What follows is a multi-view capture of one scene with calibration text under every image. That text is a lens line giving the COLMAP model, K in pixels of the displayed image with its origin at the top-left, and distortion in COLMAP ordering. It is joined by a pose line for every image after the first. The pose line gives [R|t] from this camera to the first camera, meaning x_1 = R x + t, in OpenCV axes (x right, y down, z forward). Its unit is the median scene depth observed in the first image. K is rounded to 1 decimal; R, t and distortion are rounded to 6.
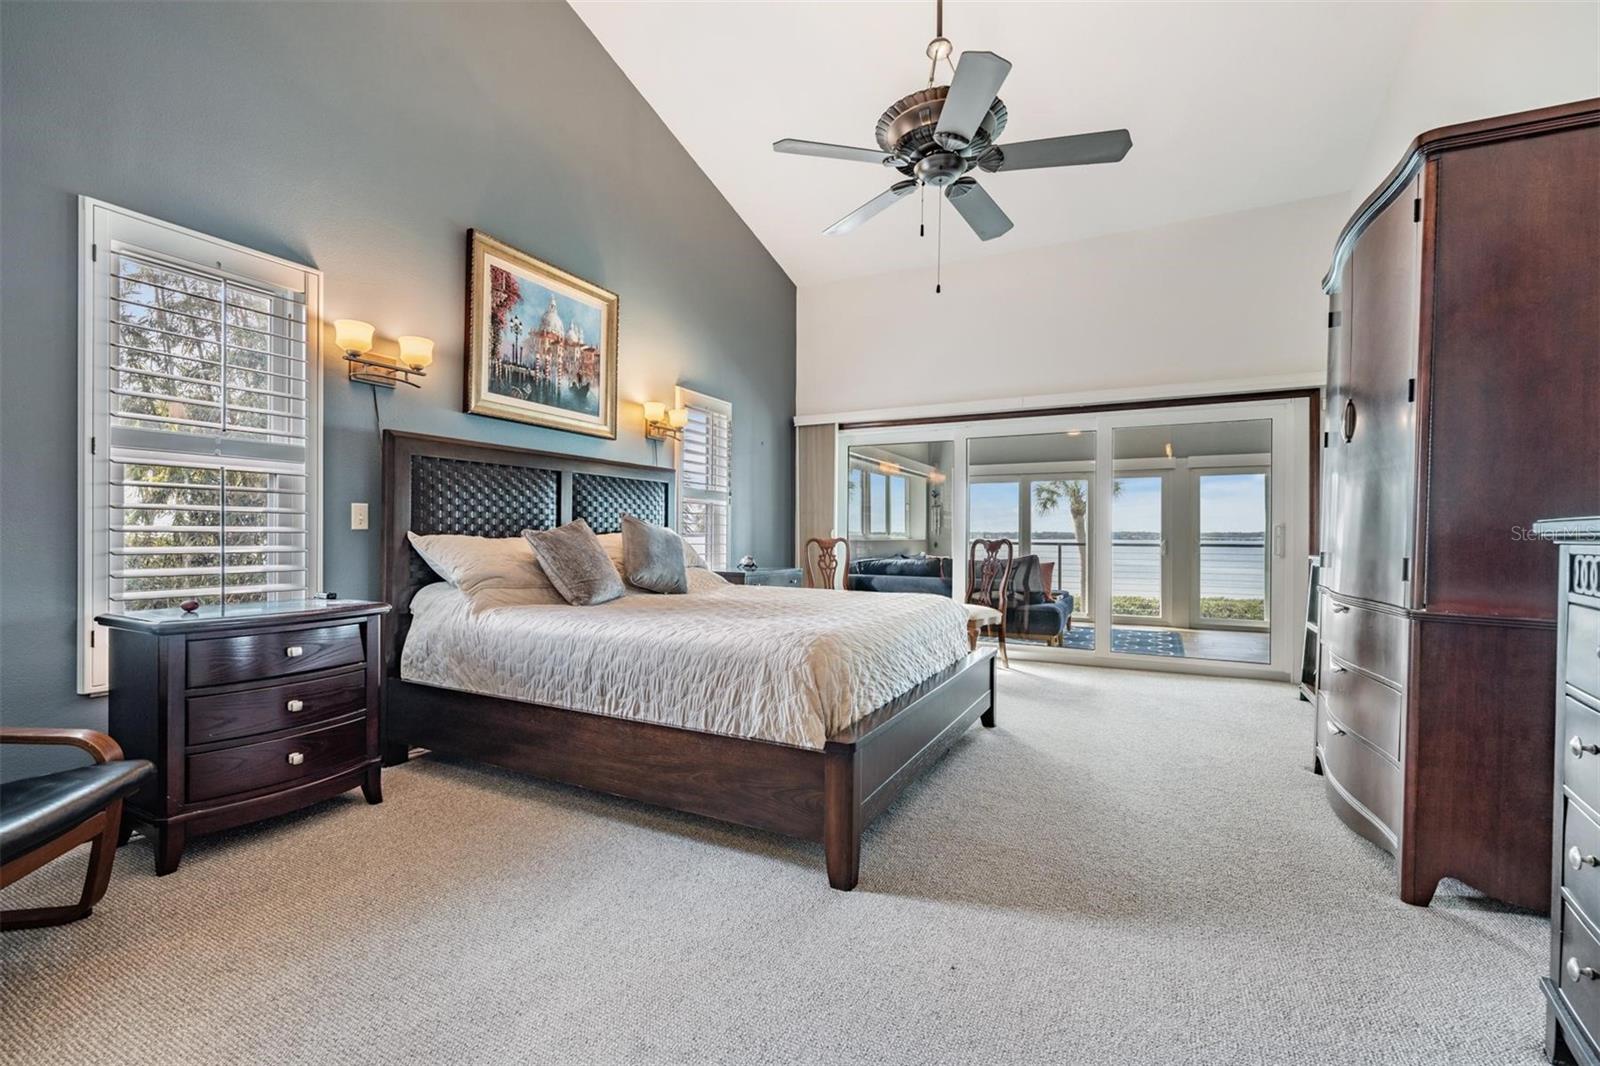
lens RADIAL K [[691.3, 0, 794.1], [0, 691.3, 525.6], [0, 0, 1]] dist [-0.000426, -0.000922]
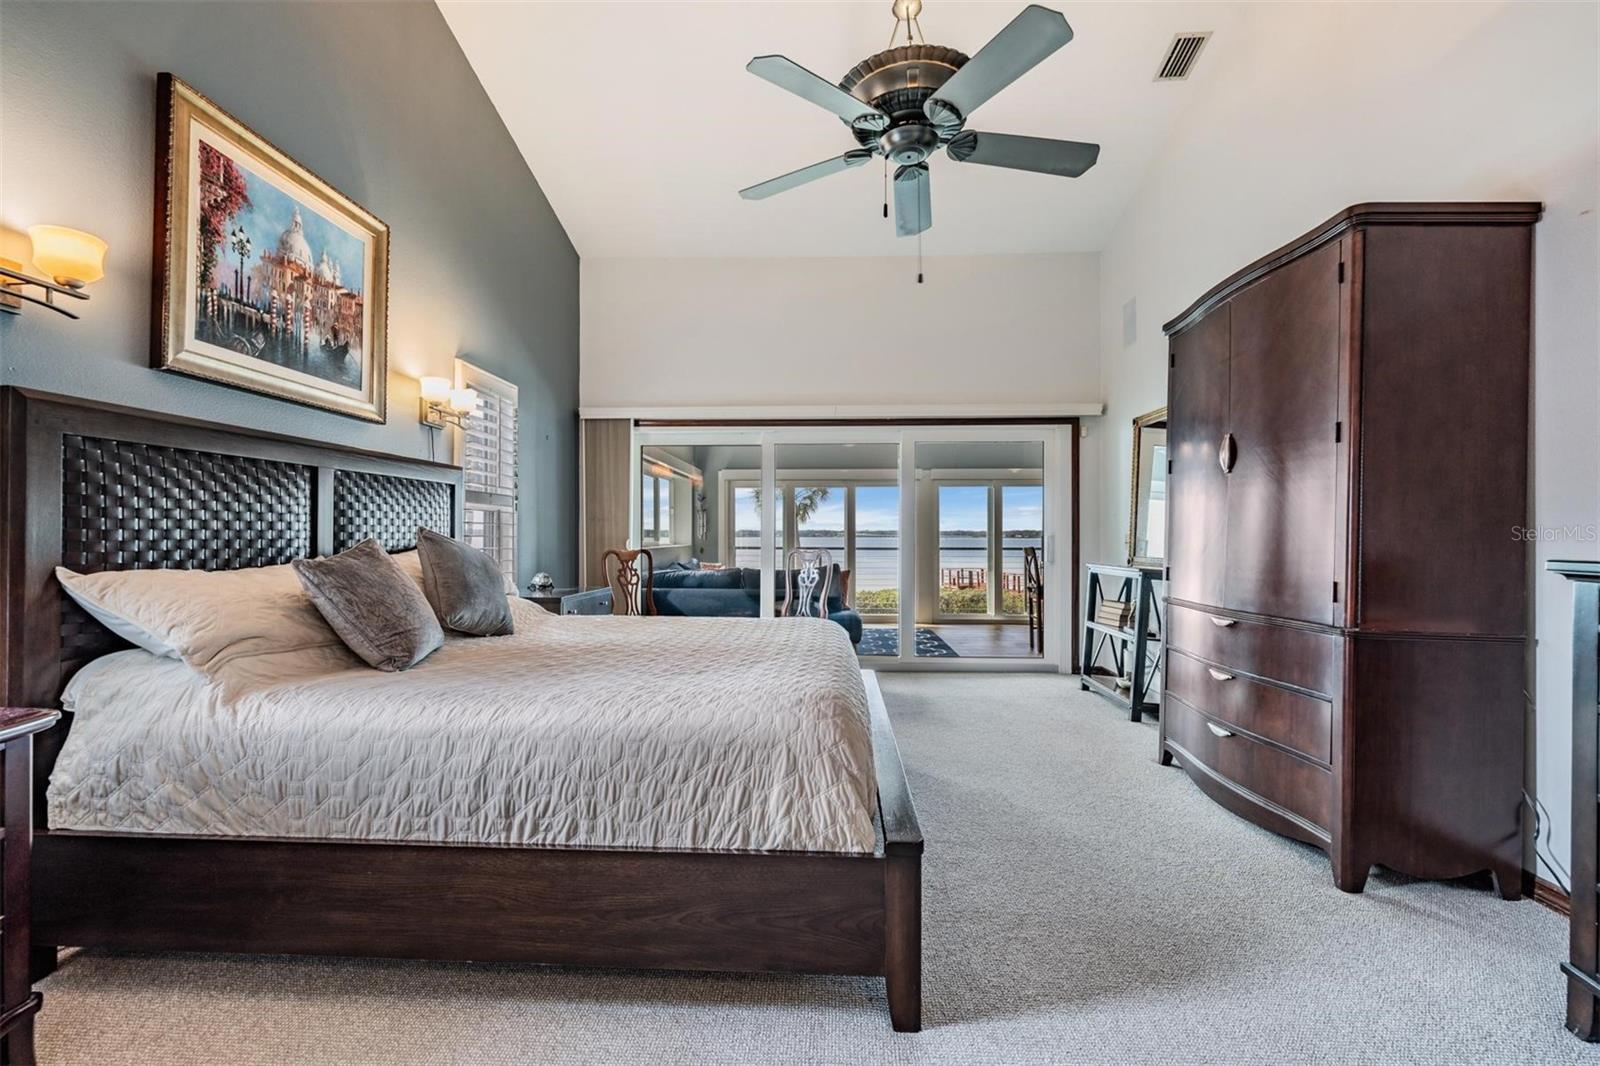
lens RADIAL K [[691.3, 0, 794.1], [0, 691.3, 525.6], [0, 0, 1]] dist [-0.000426, -0.000922]
pose [[0.908029, 0.001308, 0.418904, -0.219671], [-0.002540, 0.999994, 0.002383, -0.026100], [-0.418899, -0.003227, 0.908027, 0.202986]]
